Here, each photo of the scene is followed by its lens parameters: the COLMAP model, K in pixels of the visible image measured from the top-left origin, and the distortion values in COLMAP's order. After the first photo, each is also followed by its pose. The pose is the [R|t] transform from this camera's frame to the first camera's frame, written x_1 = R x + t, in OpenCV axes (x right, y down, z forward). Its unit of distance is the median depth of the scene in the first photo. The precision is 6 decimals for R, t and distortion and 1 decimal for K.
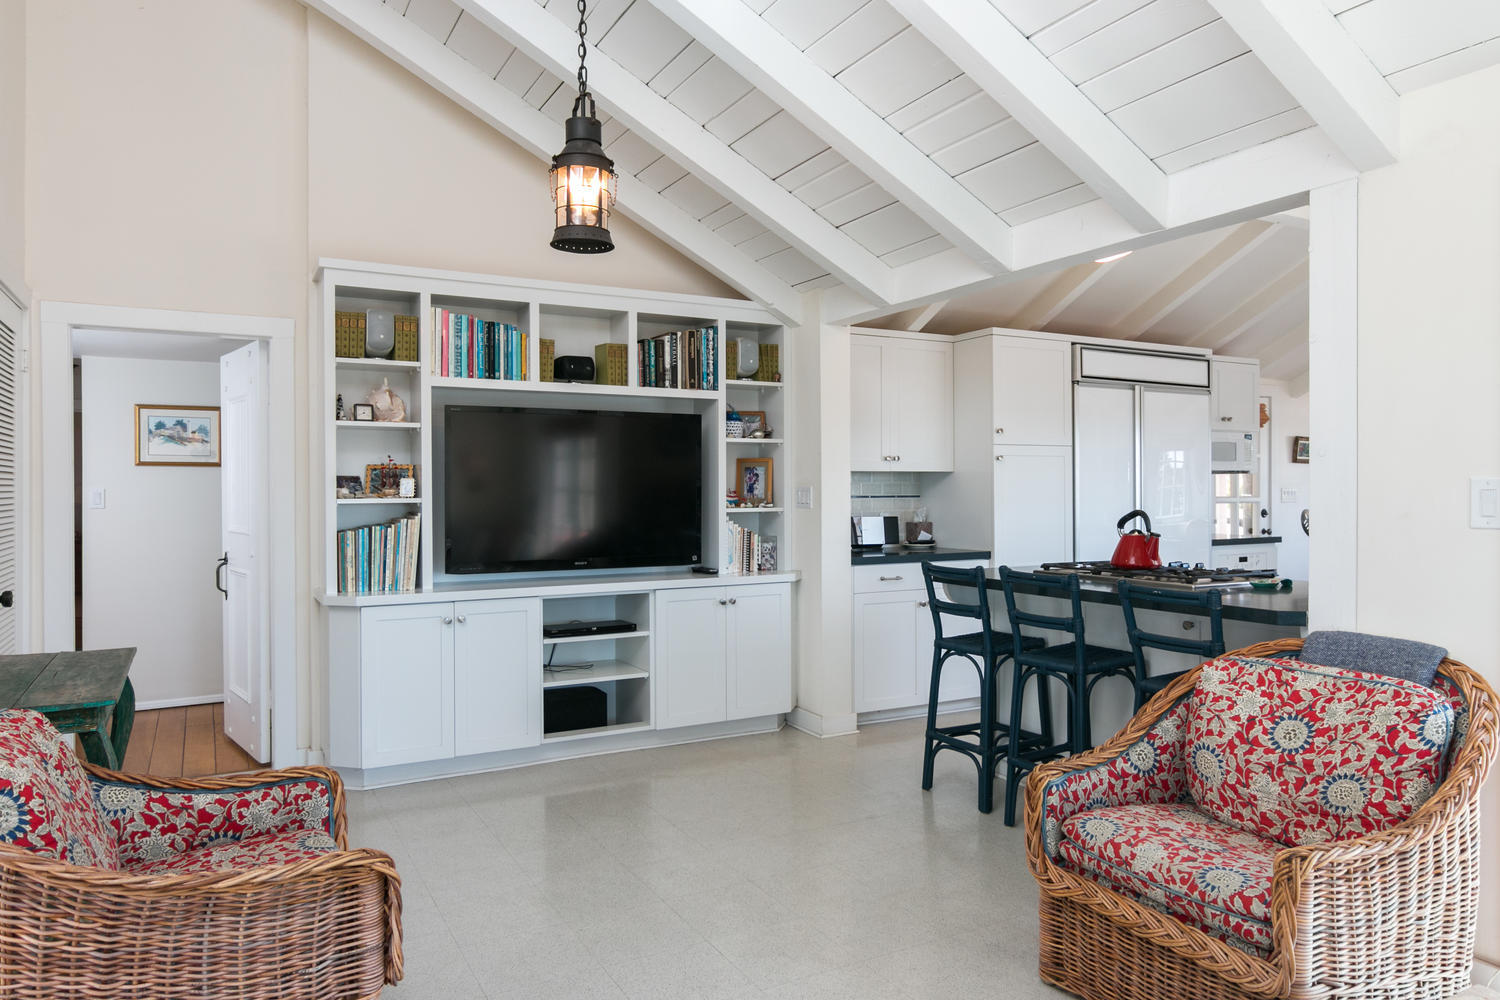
lens RADIAL K [[990.1, 0, 750.0], [0, 990.1, 500.0], [0, 0, 1]] dist [0.000847, 0.000402]
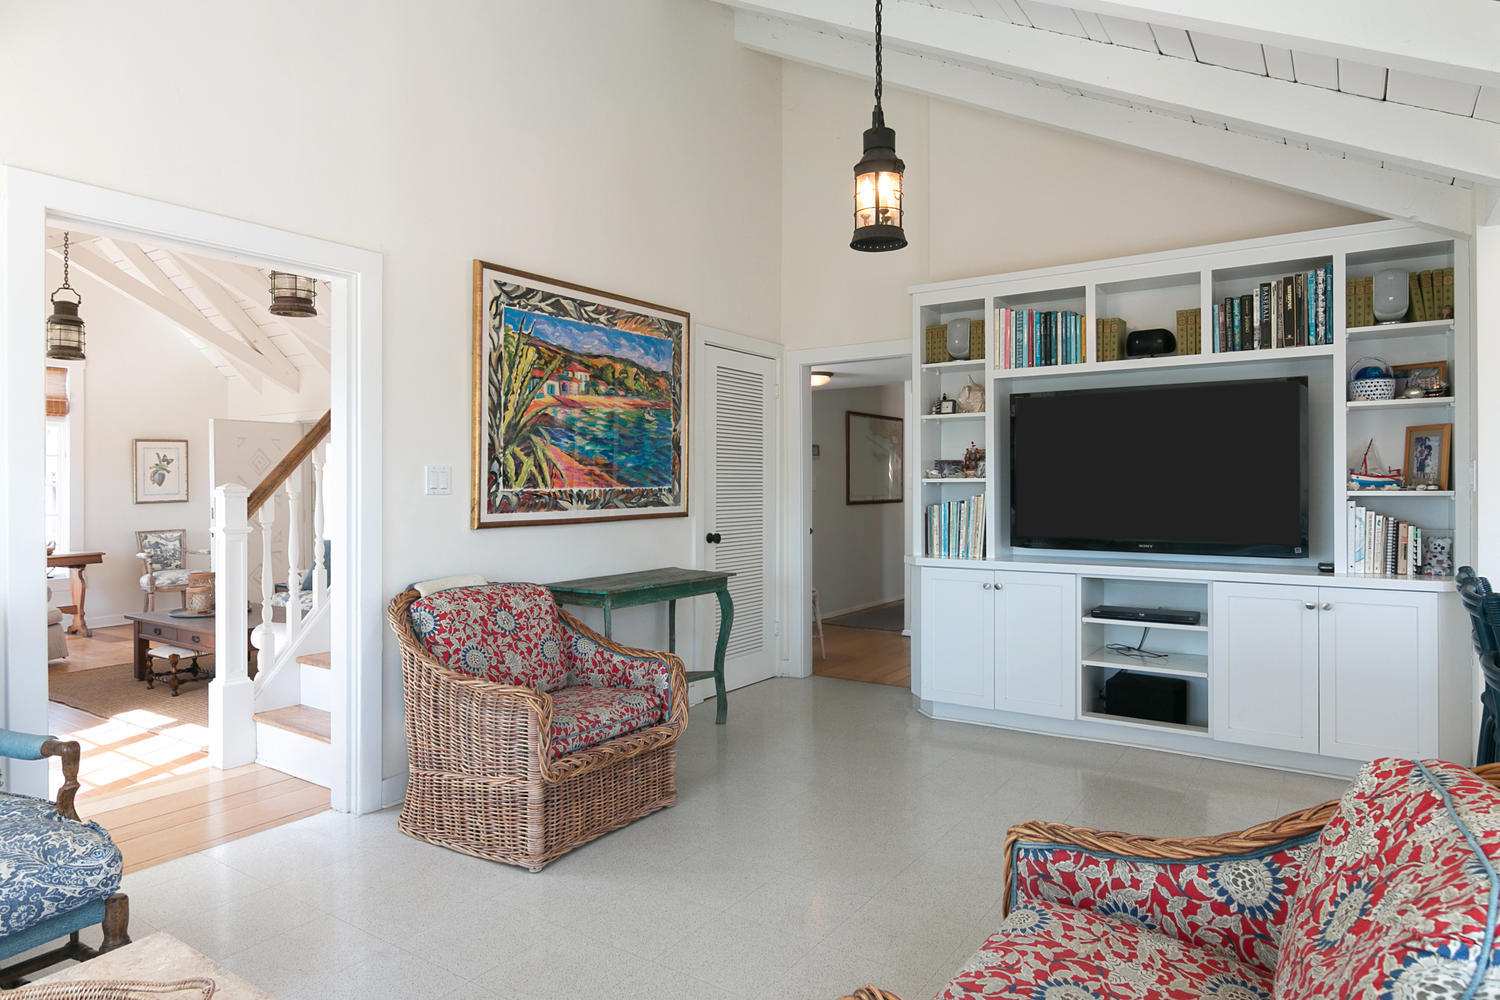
lens RADIAL K [[889.0, 0, 755.8], [0, 889.0, 490.2], [0, 0, 1]] dist [-0.000917, -0.001175]
pose [[0.450892, 0.005769, -0.892560, 0.441471], [-0.008911, 0.999958, 0.001962, 0.011998], [0.892534, 0.007069, 0.450925, 0.286325]]
